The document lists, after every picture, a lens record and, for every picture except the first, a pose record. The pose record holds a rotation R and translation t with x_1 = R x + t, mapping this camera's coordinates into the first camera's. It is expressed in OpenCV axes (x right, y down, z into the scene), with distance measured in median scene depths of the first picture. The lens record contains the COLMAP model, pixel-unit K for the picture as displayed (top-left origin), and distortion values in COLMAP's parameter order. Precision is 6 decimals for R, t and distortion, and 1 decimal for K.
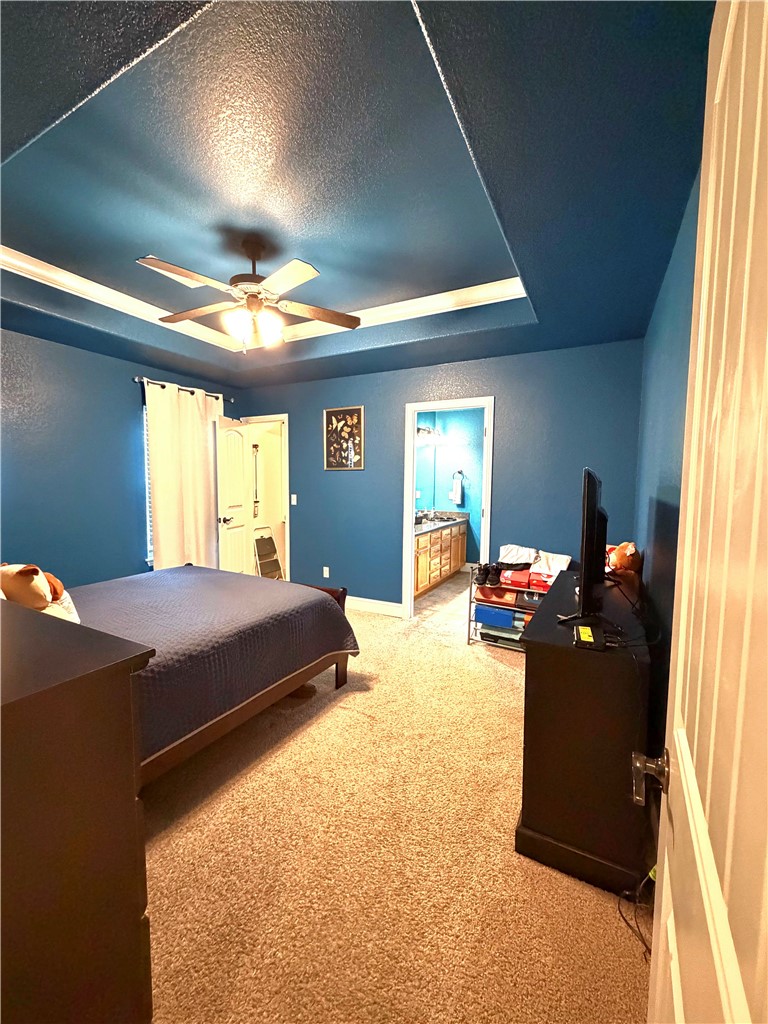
lens RADIAL K [[408.1, 0, 386.0], [0, 408.1, 510.8], [0, 0, 1]] dist [0.003069, 0.000492]
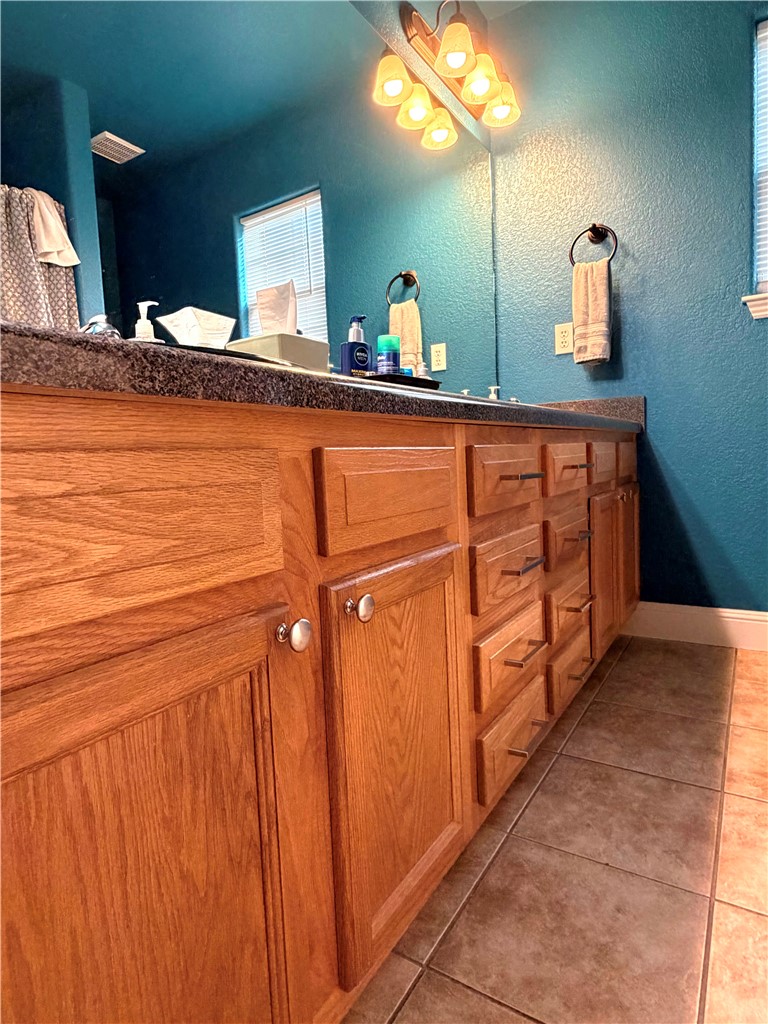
lens RADIAL K [[580.0, 0, 385.1], [0, 580.0, 507.1], [0, 0, 1]] dist [0.003325, 0.000221]
pose [[0.994680, -0.048231, -0.091026, 0.153050], [0.048912, 0.998789, 0.005268, 0.119279], [0.090661, -0.009693, 0.995835, 1.256123]]
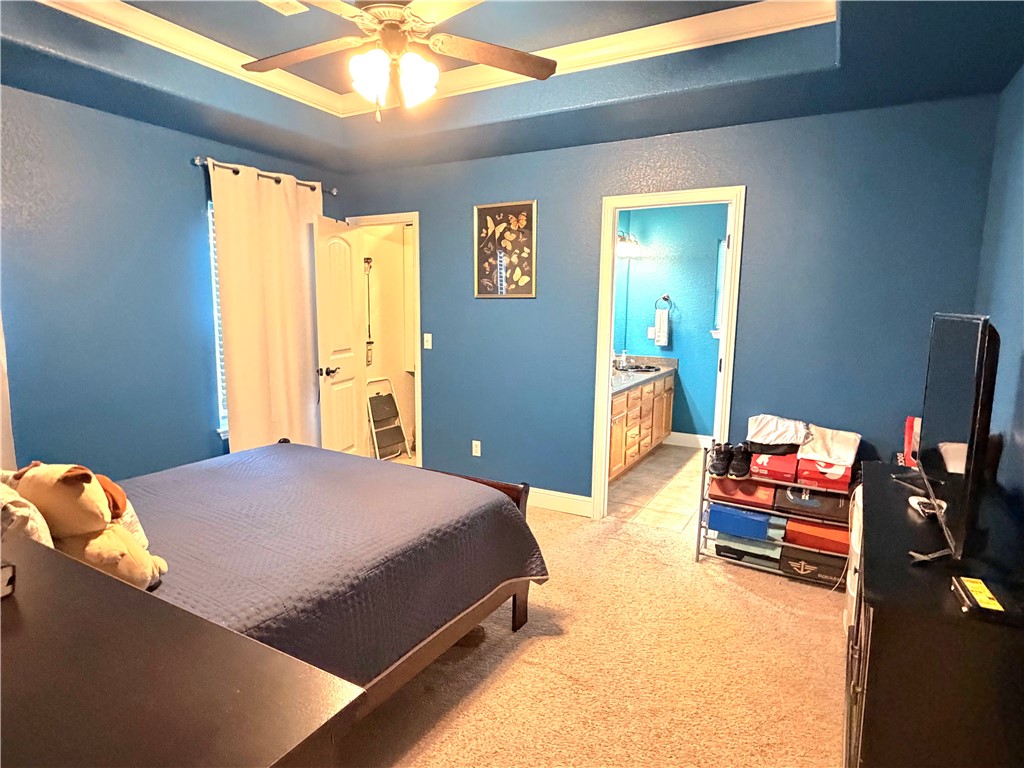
lens RADIAL K [[580.0, 0, 516.5], [0, 580.0, 385.5], [0, 0, 1]] dist [0.003325, 0.000221]
pose [[0.999622, 0.005956, -0.026849, -0.075869], [-0.004183, 0.997835, 0.065632, -0.025775], [0.027182, -0.065494, 0.997483, 0.058146]]
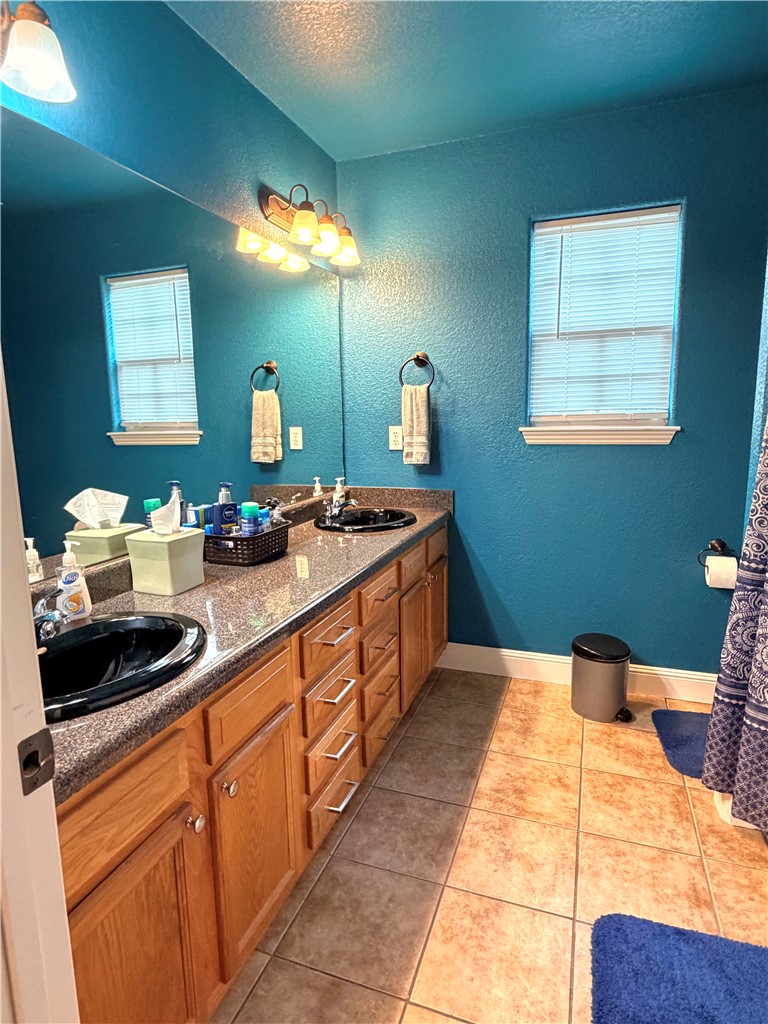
lens RADIAL K [[580.0, 0, 381.8], [0, 580.0, 513.7], [0, 0, 1]] dist [0.003325, 0.000221]
pose [[0.991574, -0.049100, 0.119878, 0.183112], [0.037576, 0.994617, 0.096567, -0.045370], [-0.123974, -0.091249, 0.988081, 1.099729]]
